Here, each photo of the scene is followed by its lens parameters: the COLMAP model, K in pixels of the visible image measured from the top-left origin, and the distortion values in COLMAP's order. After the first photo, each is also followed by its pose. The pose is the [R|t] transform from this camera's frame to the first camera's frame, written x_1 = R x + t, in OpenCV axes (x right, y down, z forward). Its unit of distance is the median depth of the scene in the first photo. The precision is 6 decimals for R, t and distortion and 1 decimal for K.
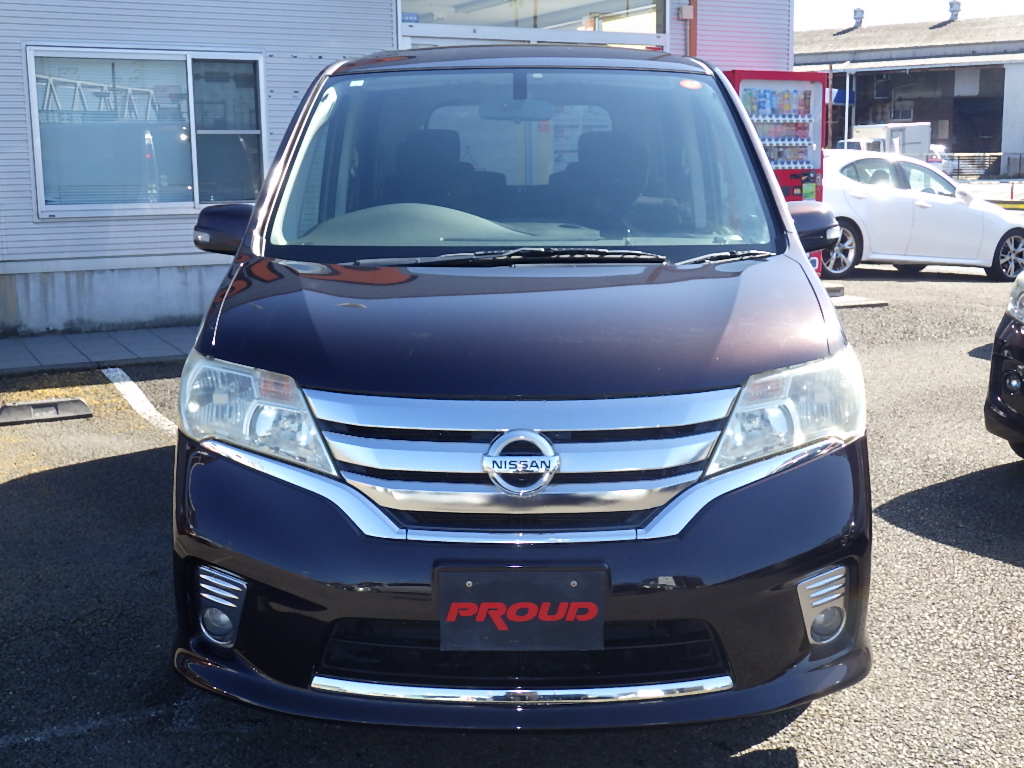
lens RADIAL K [[1253.4, 0, 511.9], [0, 1253.4, 387.3], [0, 0, 1]] dist [0.005192, 0.000000]
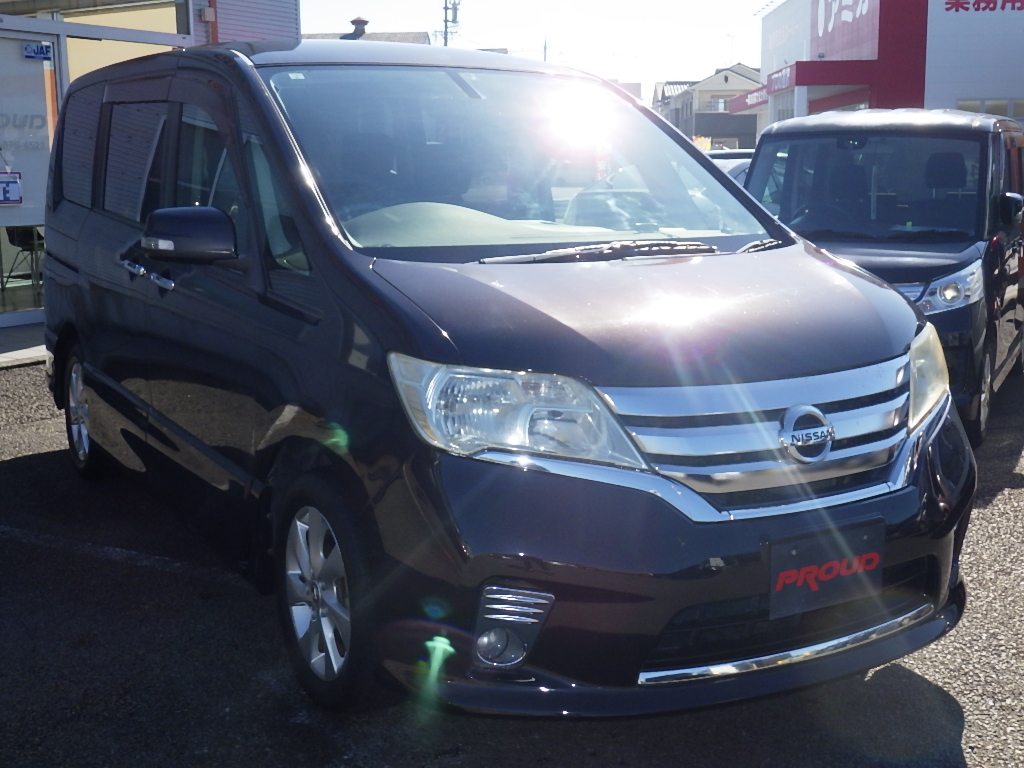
lens RADIAL K [[1253.4, 0, 511.5], [0, 1253.4, 381.0], [0, 0, 1]] dist [0.005192, 0.000000]
pose [[0.862324, -0.083101, 0.499491, -0.724983], [0.088827, 0.995971, 0.012350, -0.021175], [-0.498505, 0.033719, 0.866231, 0.183789]]
